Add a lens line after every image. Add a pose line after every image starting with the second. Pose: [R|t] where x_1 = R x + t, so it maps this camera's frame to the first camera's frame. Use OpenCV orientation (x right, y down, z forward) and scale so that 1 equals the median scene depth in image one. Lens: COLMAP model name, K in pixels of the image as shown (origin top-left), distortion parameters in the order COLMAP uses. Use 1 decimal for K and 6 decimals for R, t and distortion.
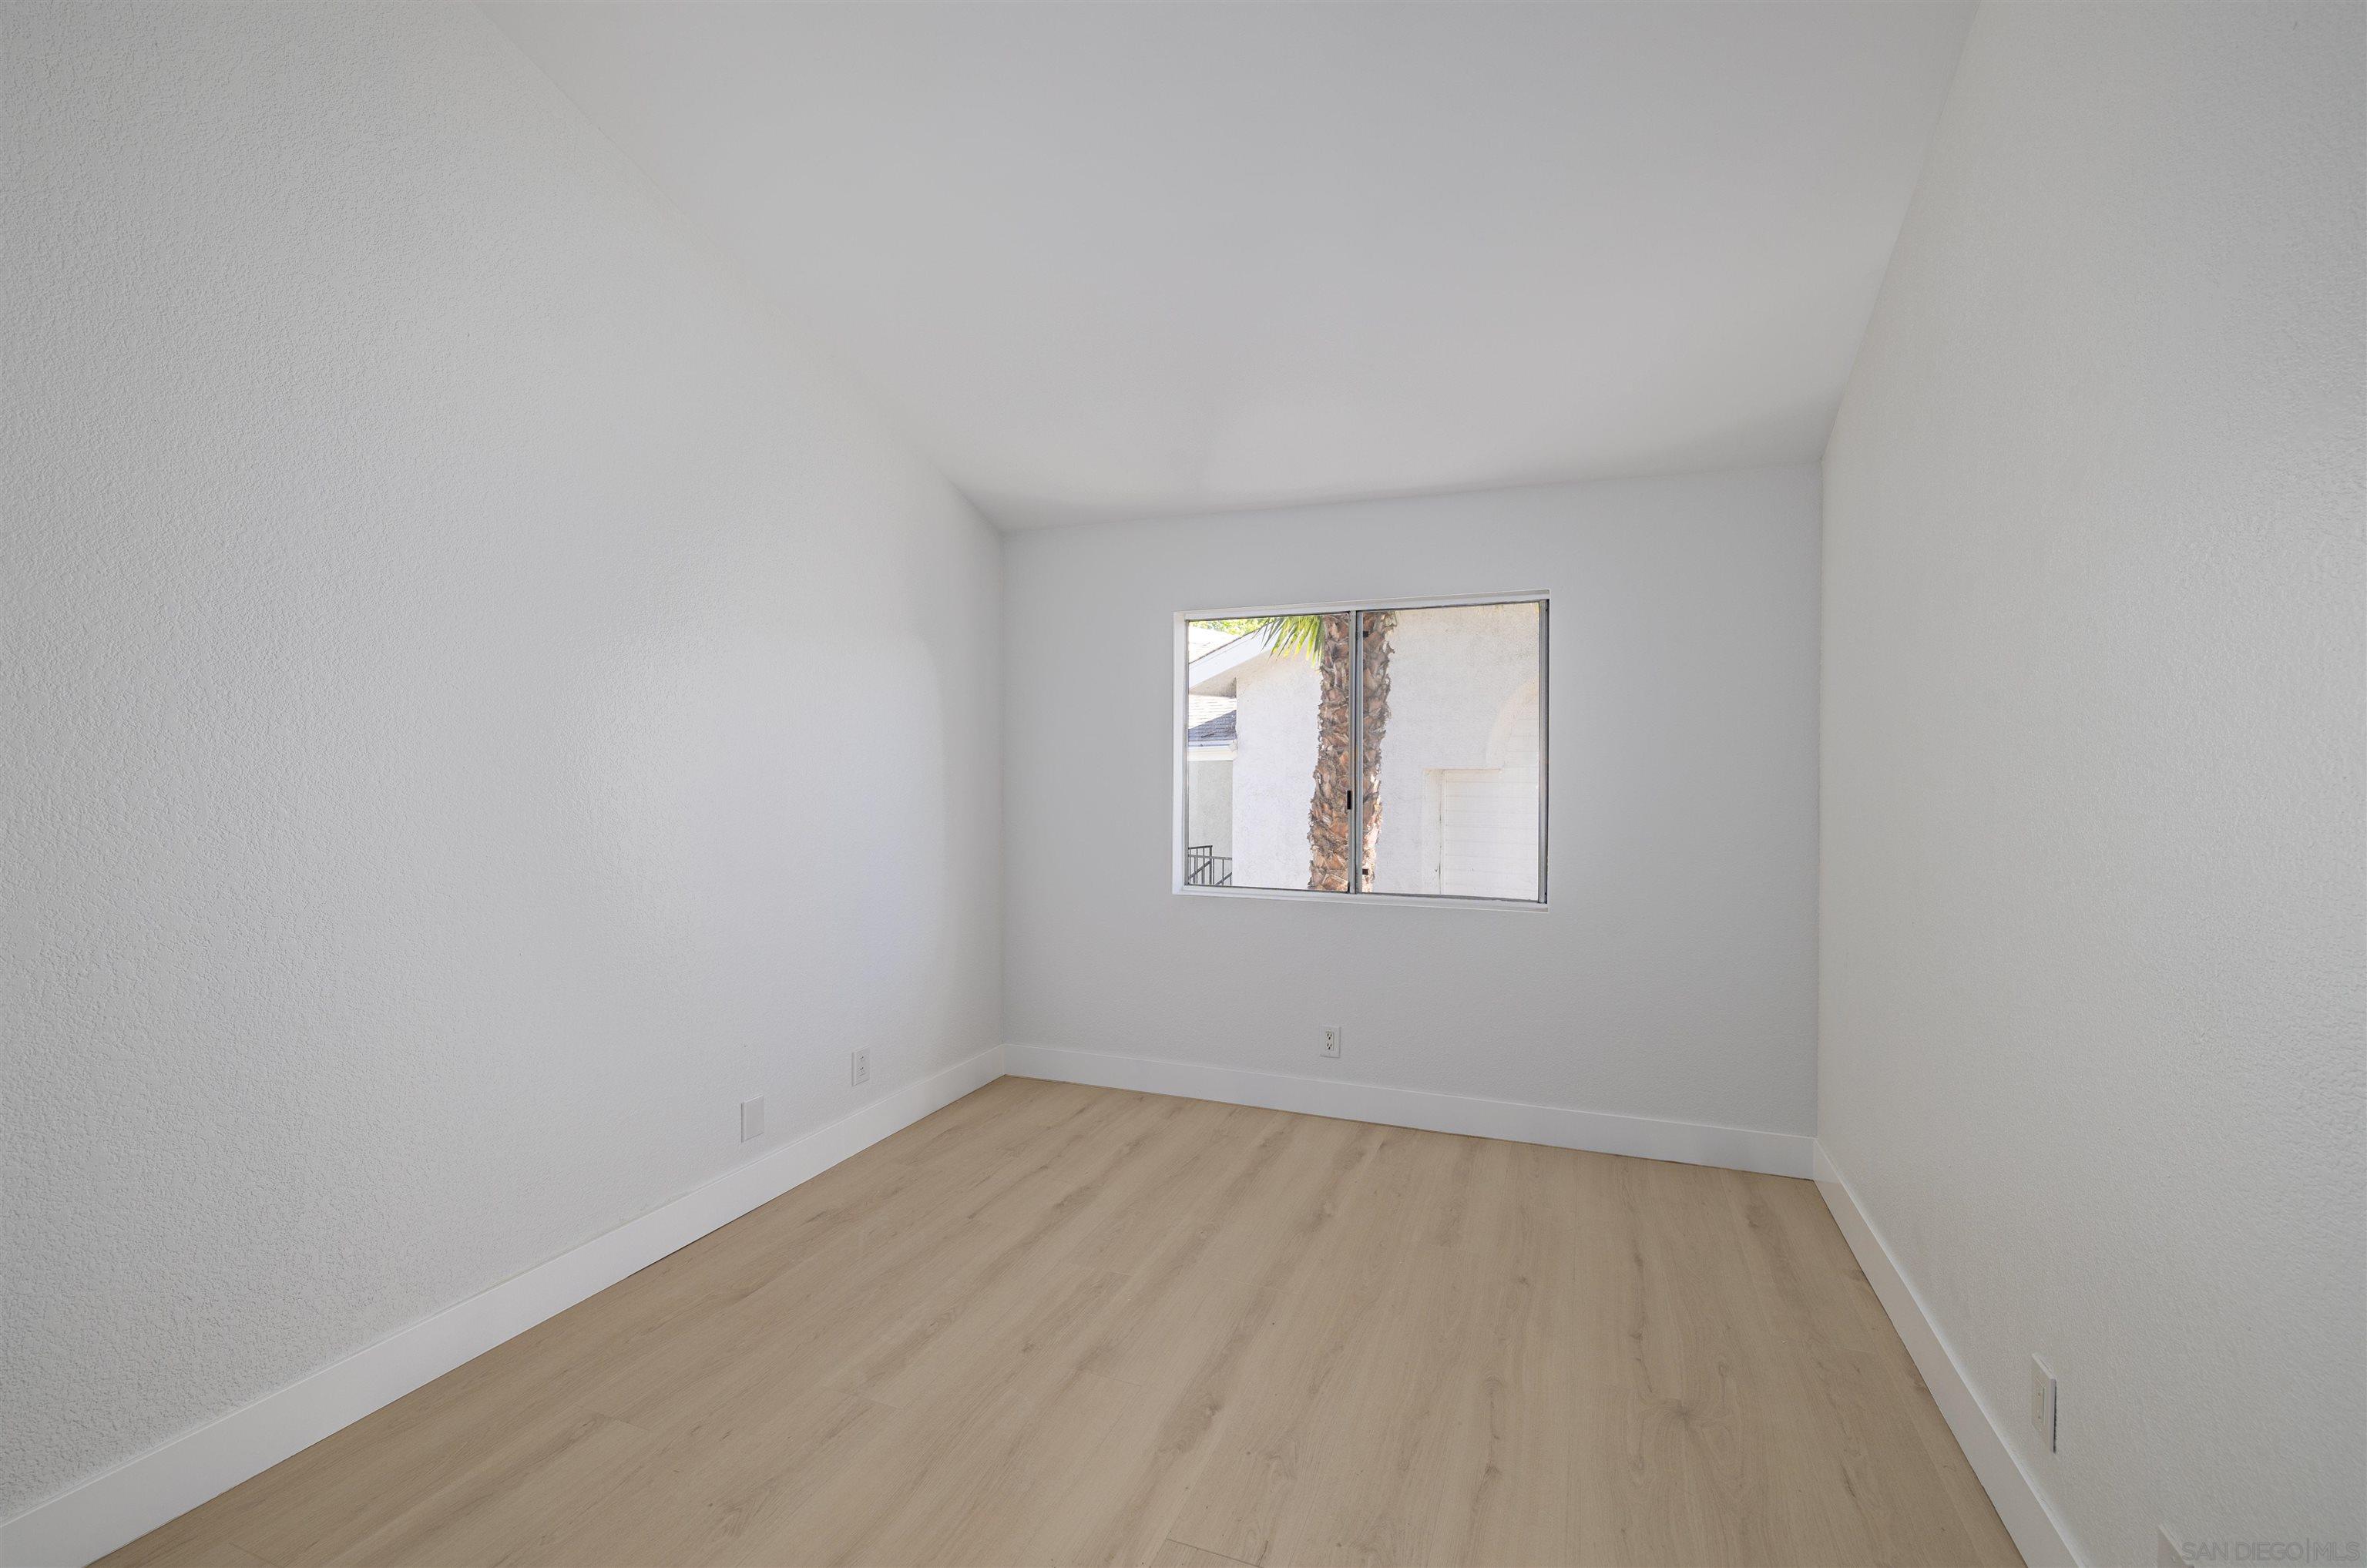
lens RADIAL K [[1007.7, 0, 1181.5], [0, 1007.7, 777.5], [0, 0, 1]] dist [-0.002727, -0.000043]
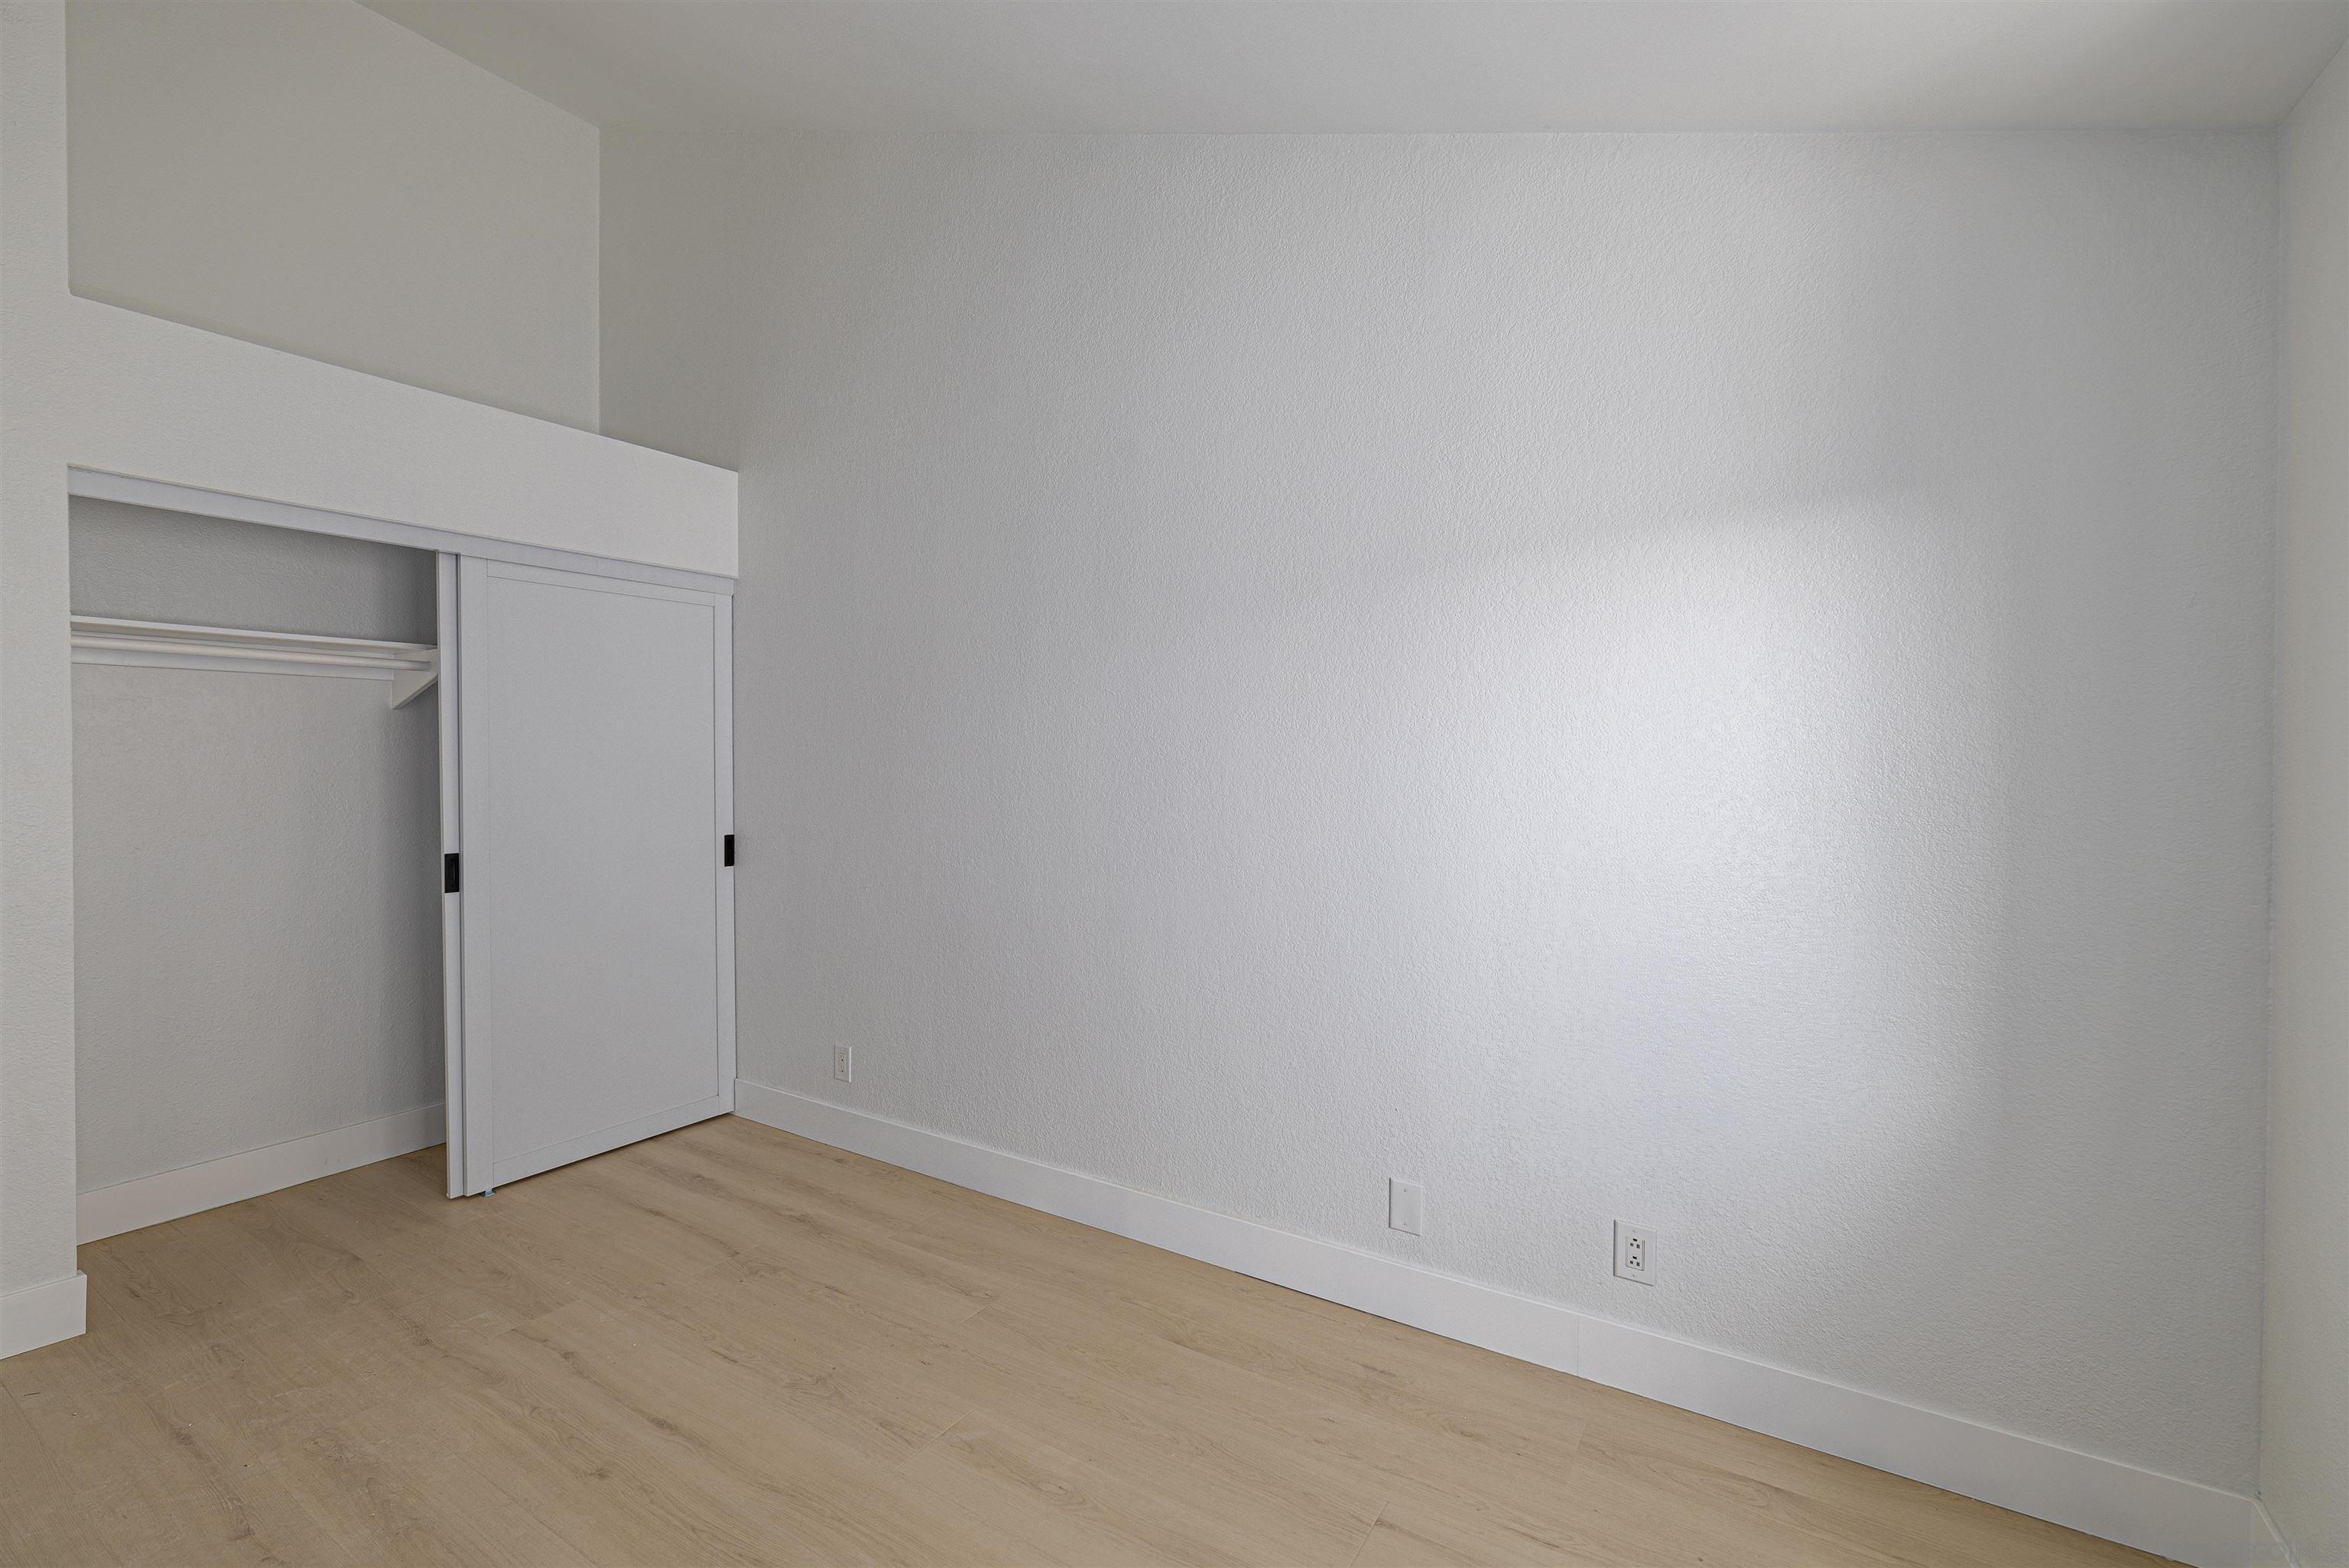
lens RADIAL K [[999.9, 0, 1172.0], [0, 999.9, 779.7], [0, 0, 1]] dist [-0.002727, -0.000043]
pose [[-0.189478, 0.003900, -0.981877, 0.519862], [-0.012960, 0.999895, 0.006472, -0.002824], [0.981799, 0.013952, -0.189407, 1.317133]]
